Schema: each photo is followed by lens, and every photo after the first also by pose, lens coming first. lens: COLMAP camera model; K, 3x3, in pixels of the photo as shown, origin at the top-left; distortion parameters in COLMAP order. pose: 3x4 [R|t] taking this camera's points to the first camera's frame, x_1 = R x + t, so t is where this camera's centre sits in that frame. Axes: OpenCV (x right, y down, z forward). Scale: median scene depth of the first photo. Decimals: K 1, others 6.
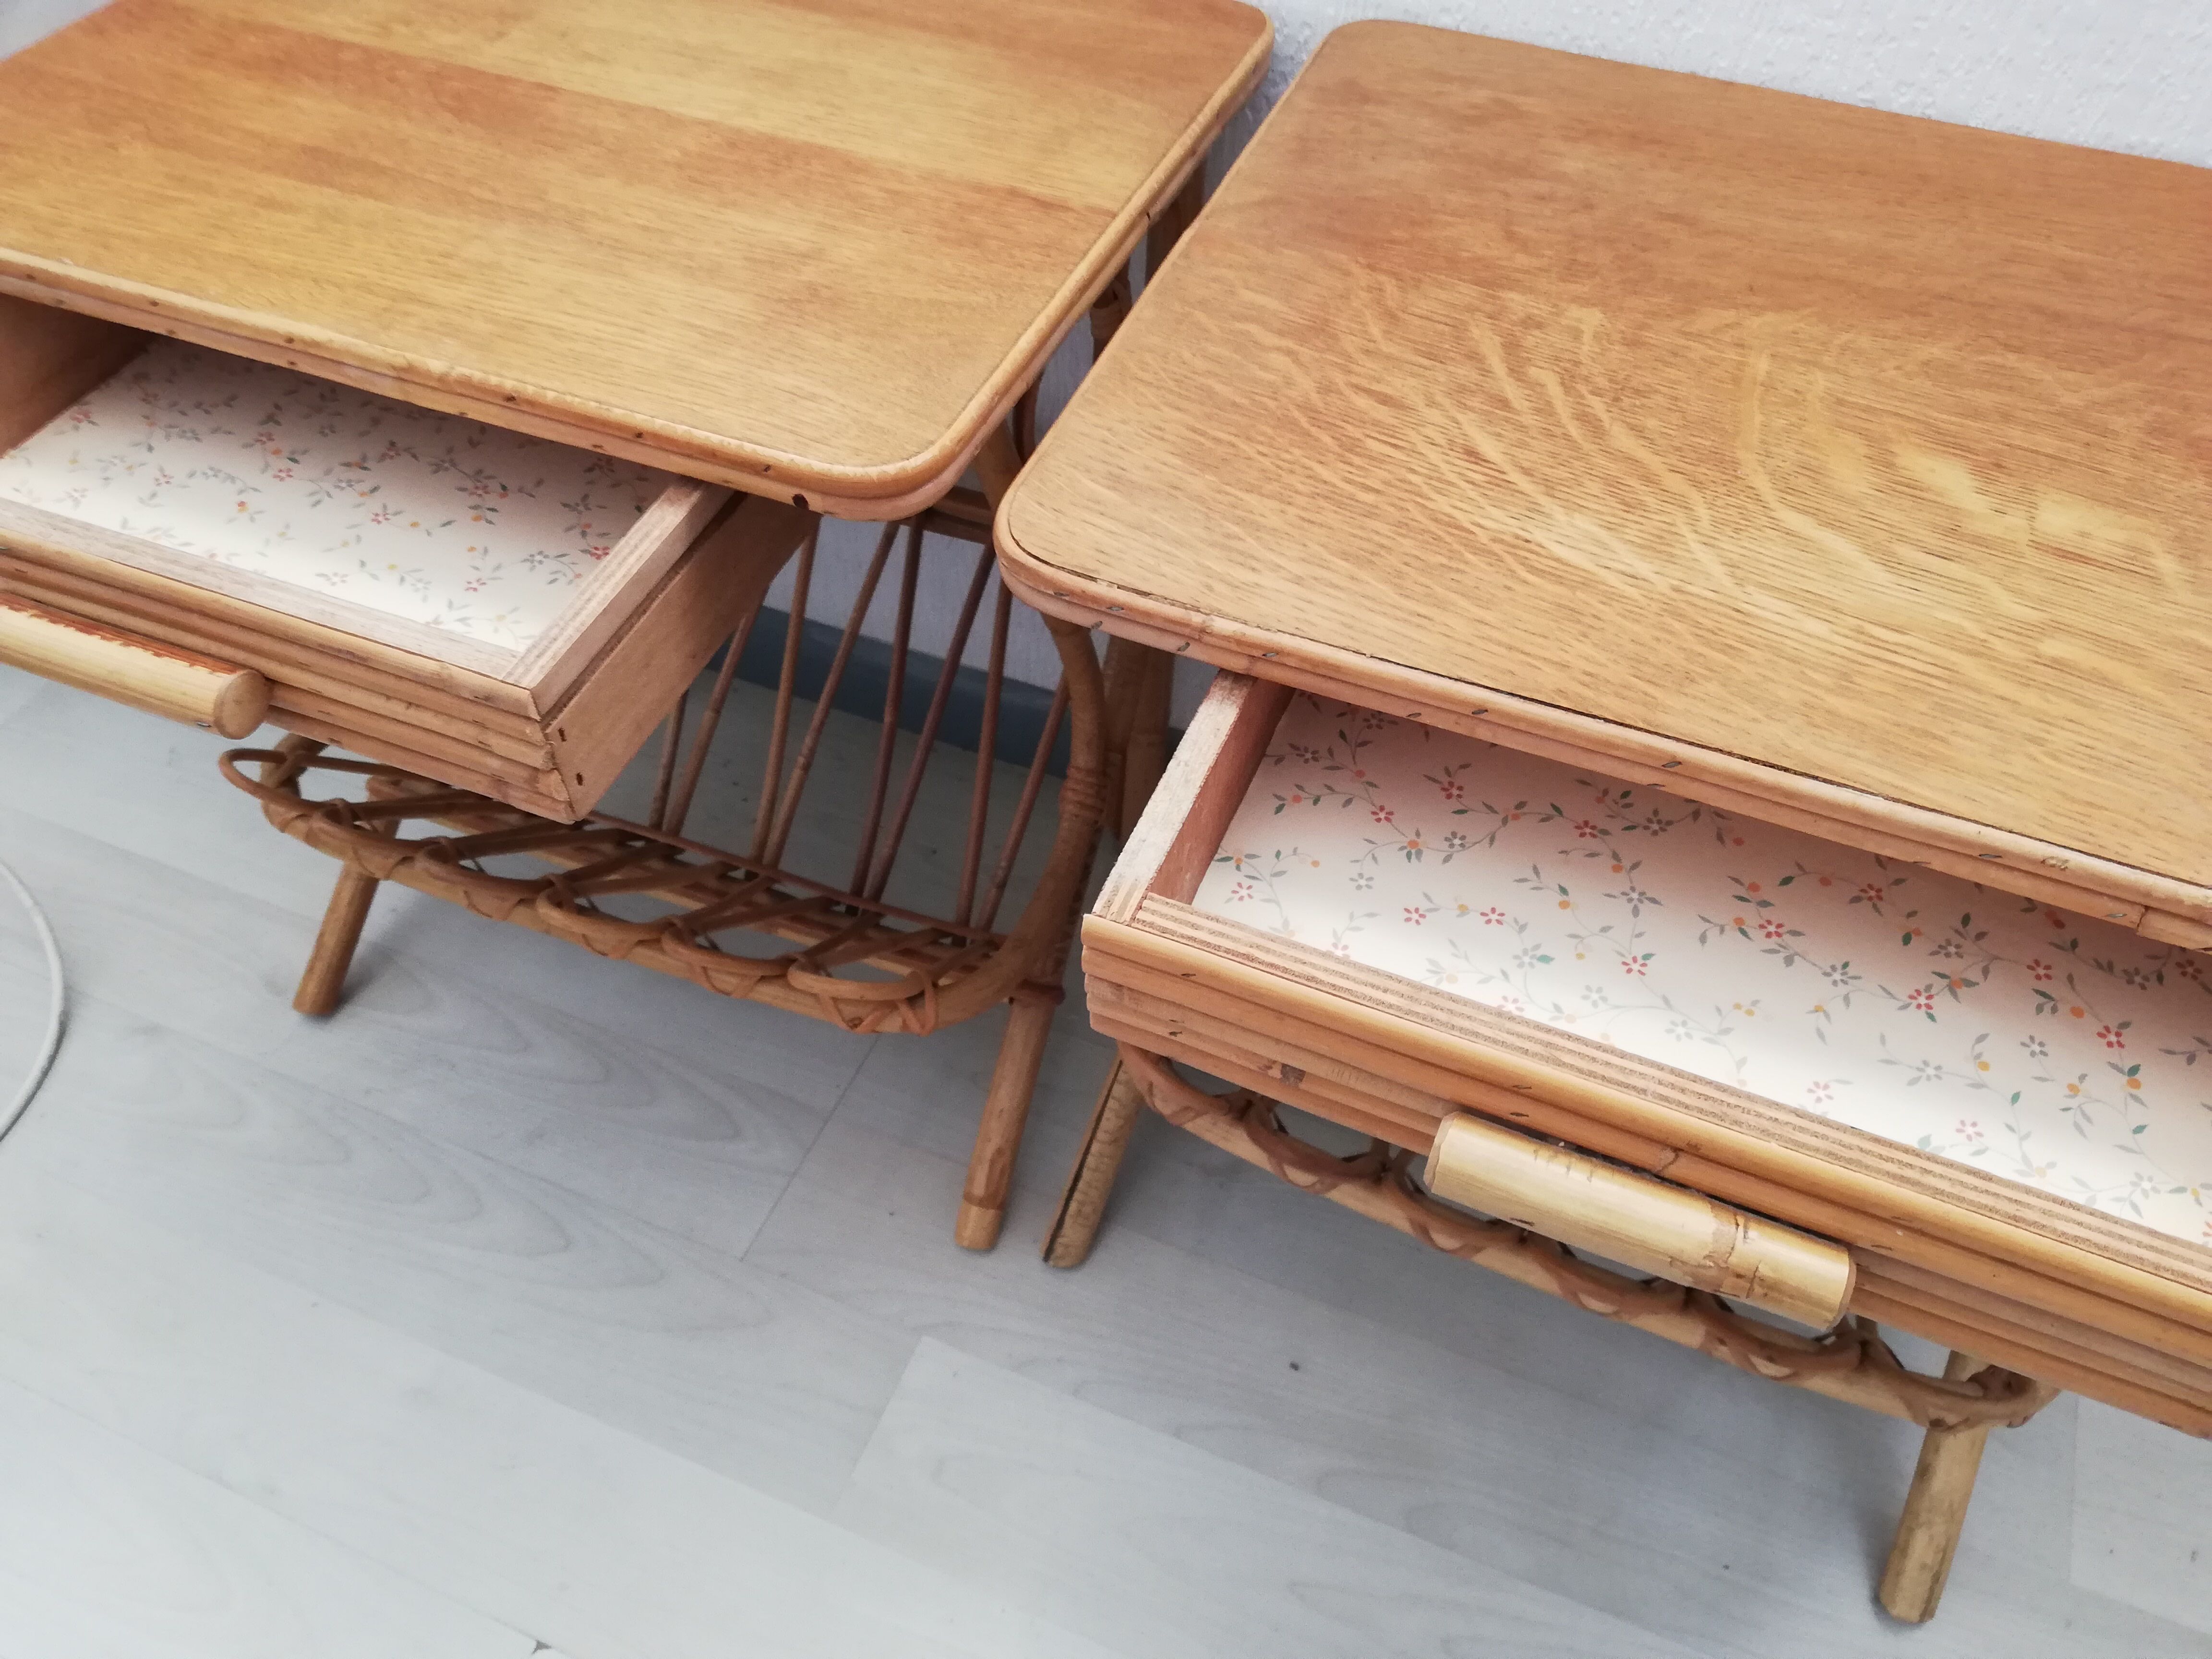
lens RADIAL K [[1671.3, 0, 1106.0], [0, 1671.3, 829.5], [0, 0, 1]] dist [0.030430, -0.054035]
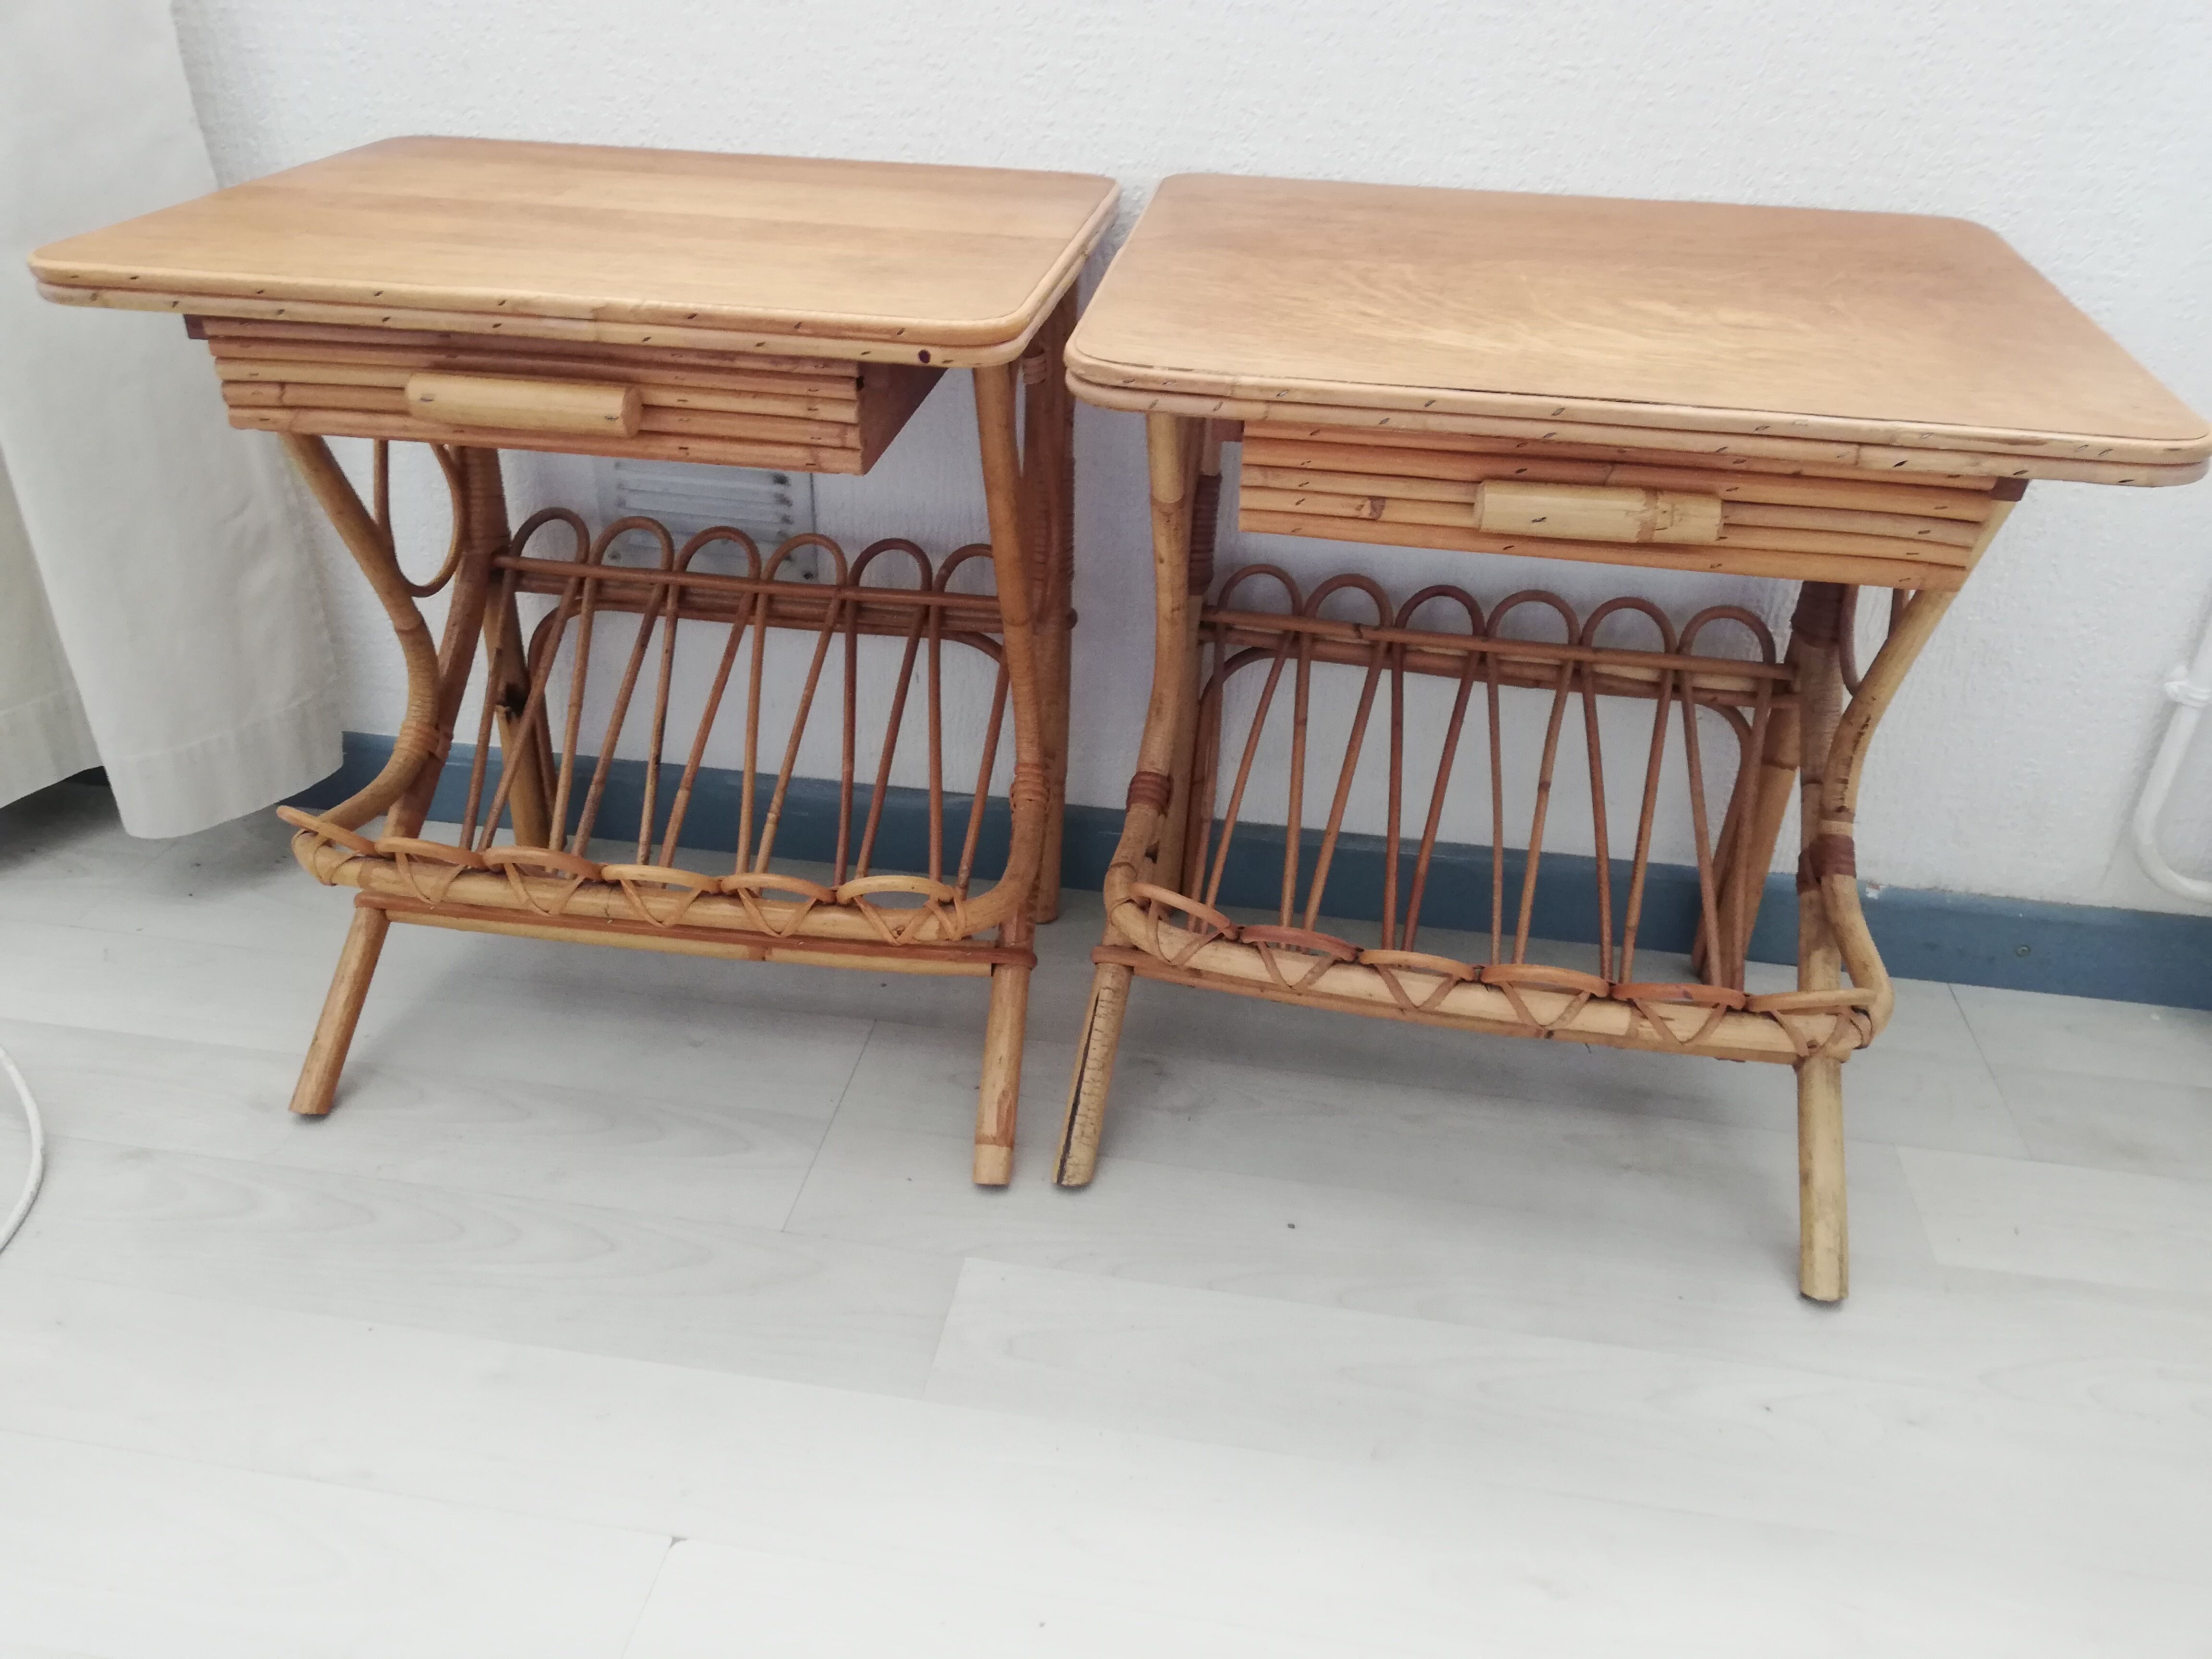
lens RADIAL K [[1656.0, 0, 1106.0], [0, 1656.0, 829.5], [0, 0, 1]] dist [0.043361, -0.069442]
pose [[0.970549, -0.105179, 0.216728, -0.297280], [0.164195, 0.947132, -0.275647, 0.461223], [-0.176278, 0.303114, 0.936508, -0.163216]]
